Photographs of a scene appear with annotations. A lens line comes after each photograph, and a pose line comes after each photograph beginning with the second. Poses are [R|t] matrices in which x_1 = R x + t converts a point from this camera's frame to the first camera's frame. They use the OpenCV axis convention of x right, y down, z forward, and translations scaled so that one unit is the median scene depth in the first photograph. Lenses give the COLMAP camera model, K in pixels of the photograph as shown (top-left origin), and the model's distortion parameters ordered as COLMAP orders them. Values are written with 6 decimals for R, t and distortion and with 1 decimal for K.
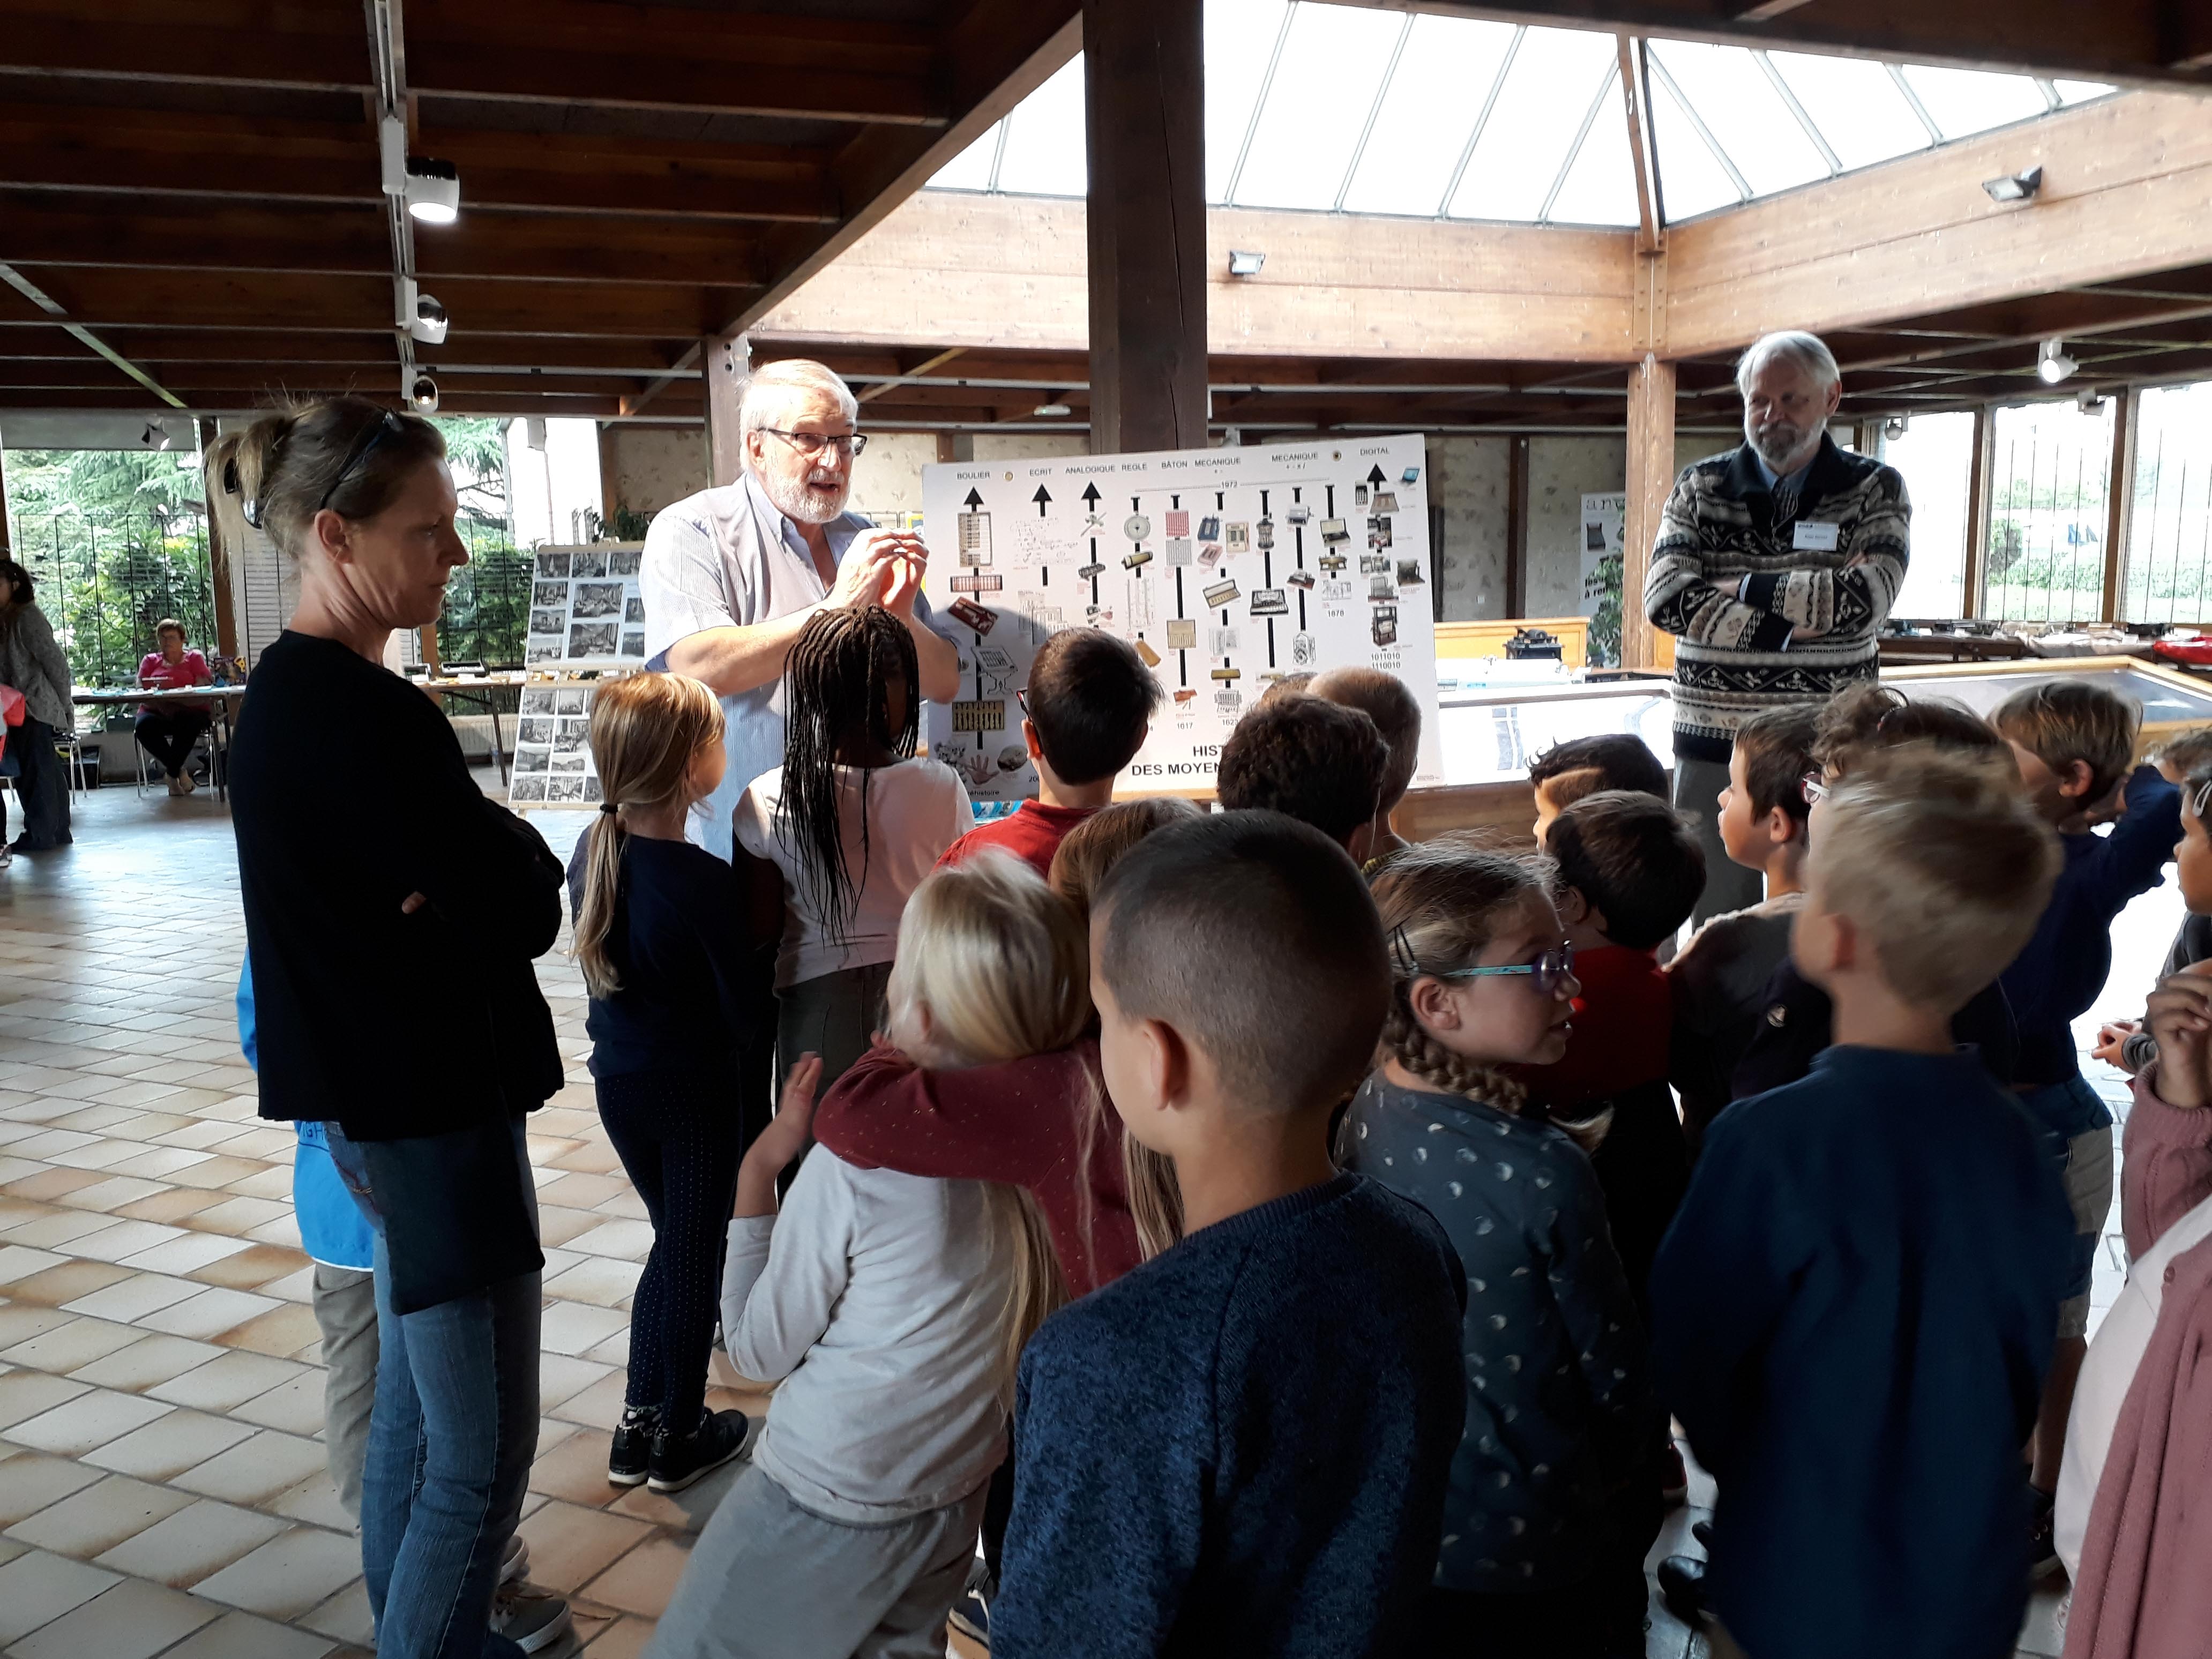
lens RADIAL K [[1759.8, 0, 1105.7], [0, 1759.8, 819.5], [0, 0, 1]] dist [0.004742, -0.000320]
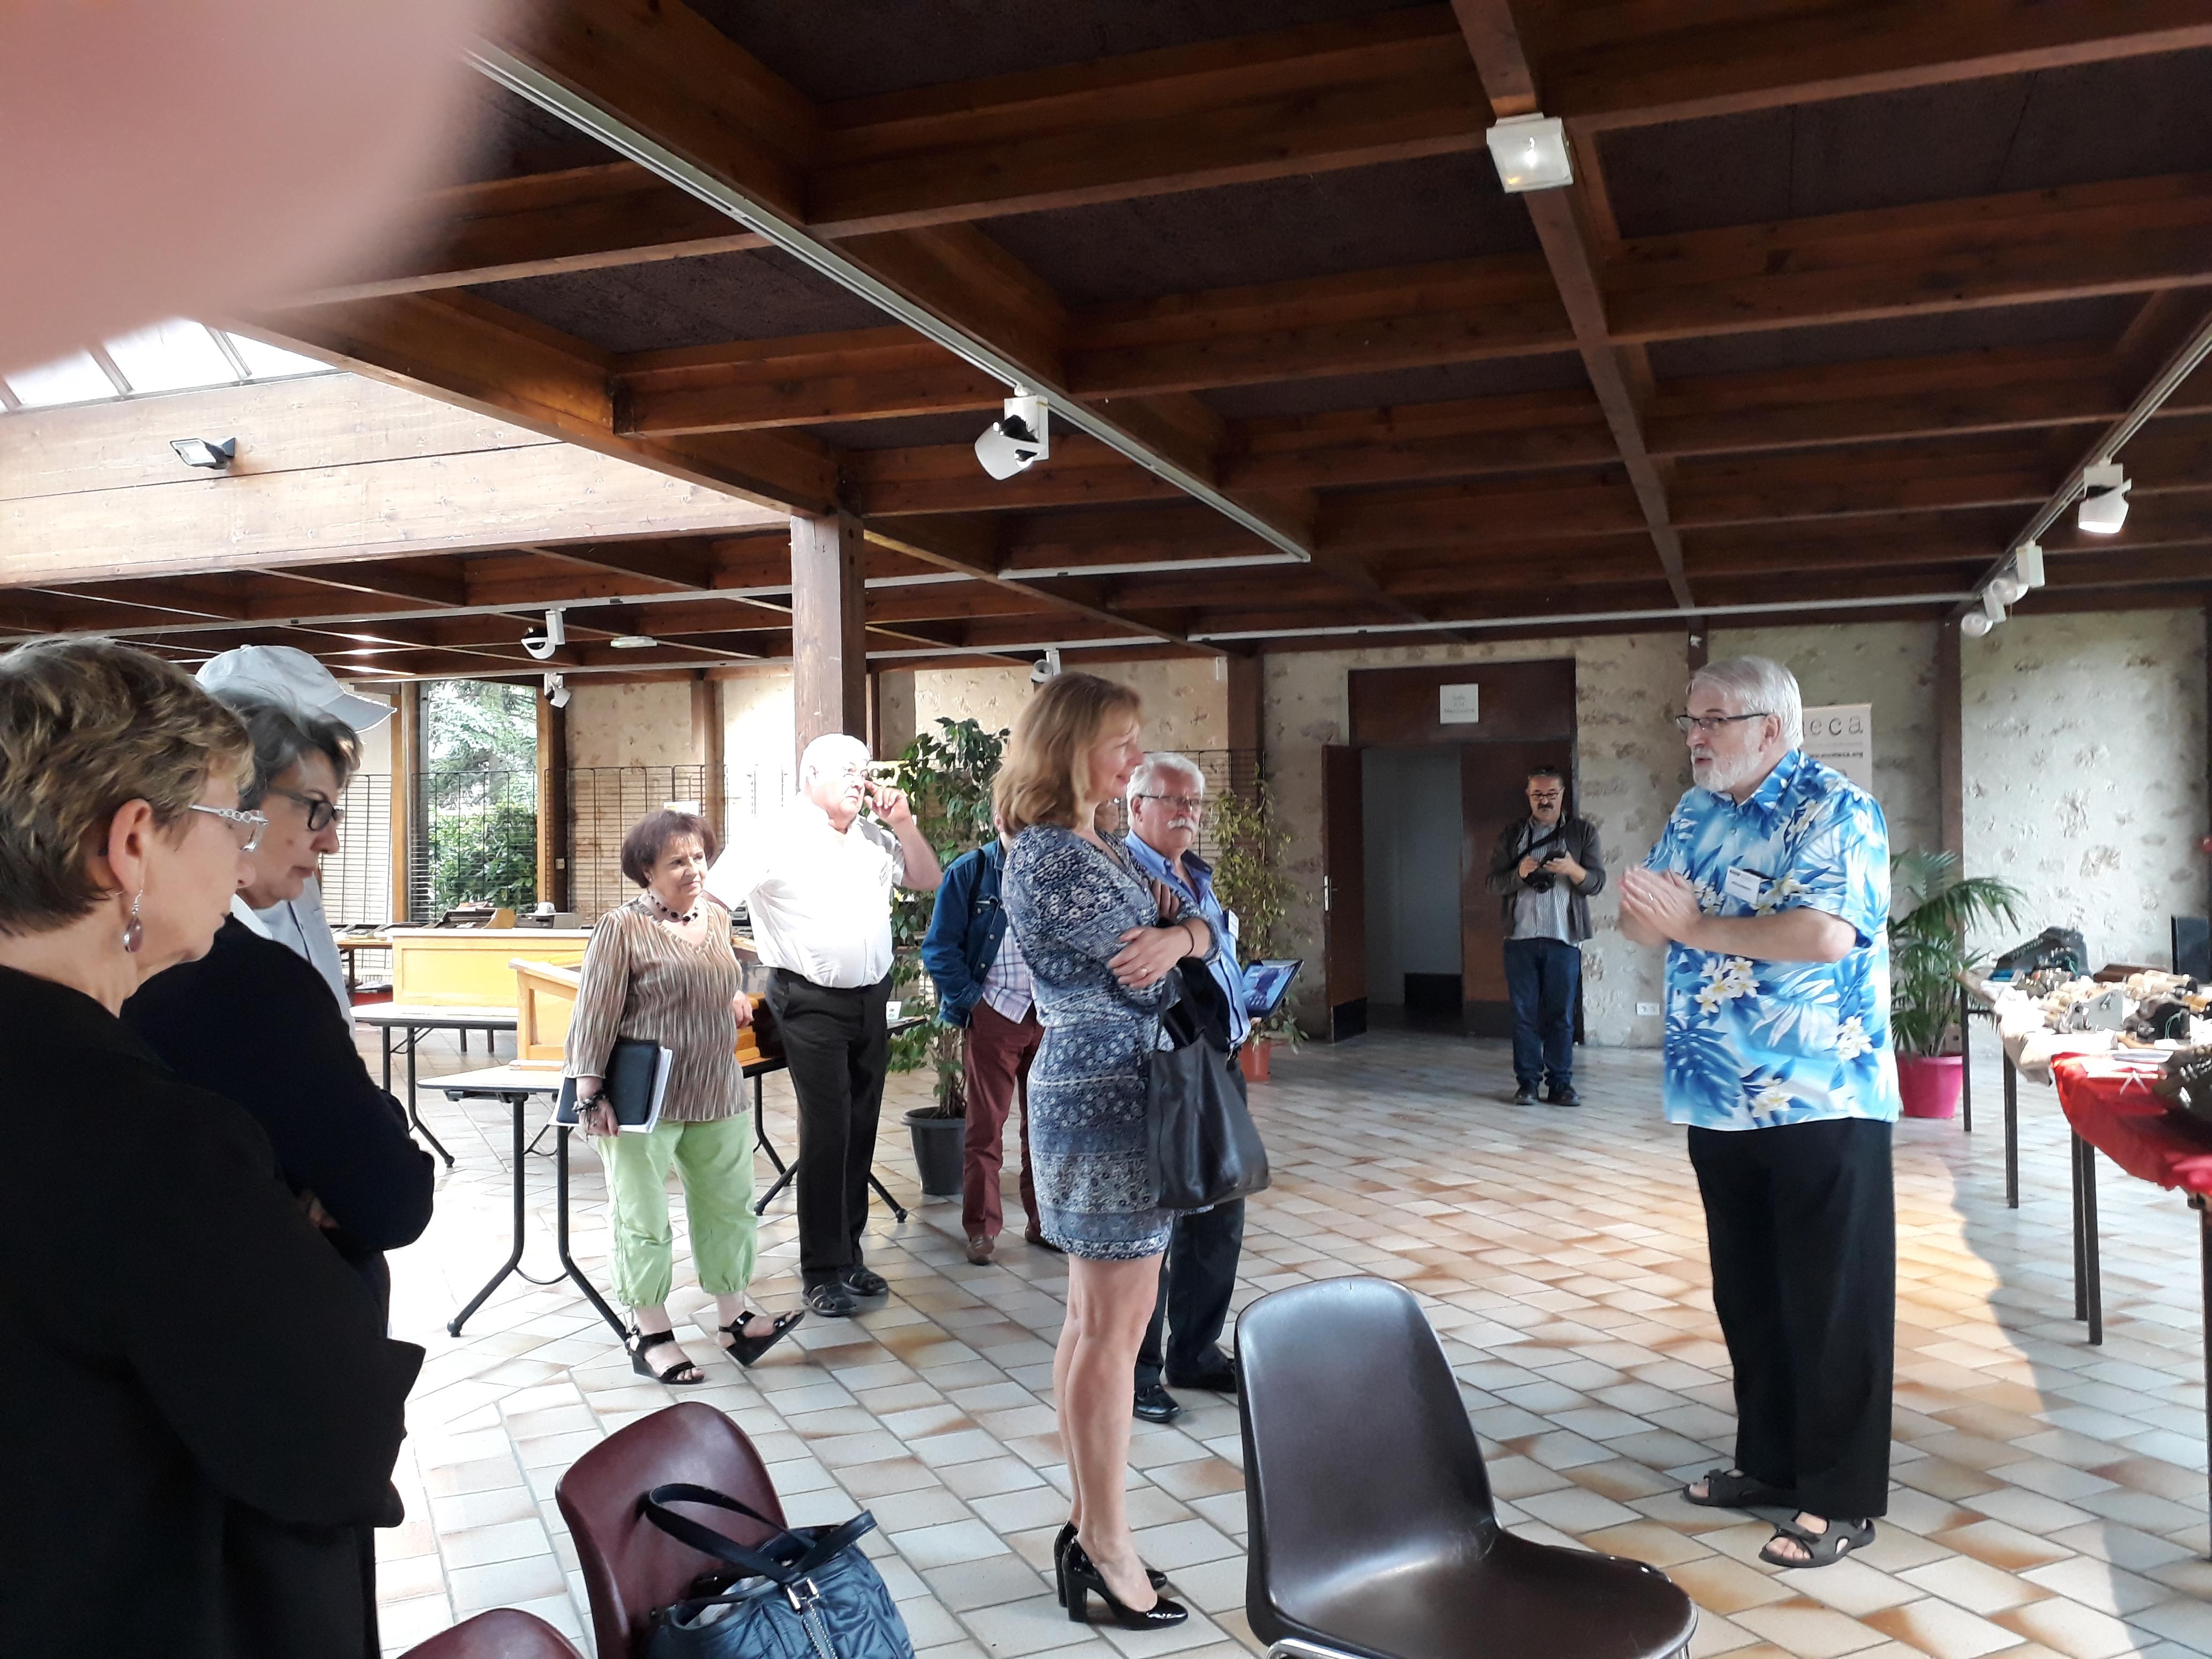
lens RADIAL K [[1759.8, 0, 1105.7], [0, 1759.8, 819.5], [0, 0, 1]] dist [0.004742, -0.000320]
pose [[0.755832, 0.010789, -0.654676, 0.842670], [-0.097337, 0.990606, -0.096053, -0.110962], [0.647490, 0.136324, 0.749782, 0.652061]]
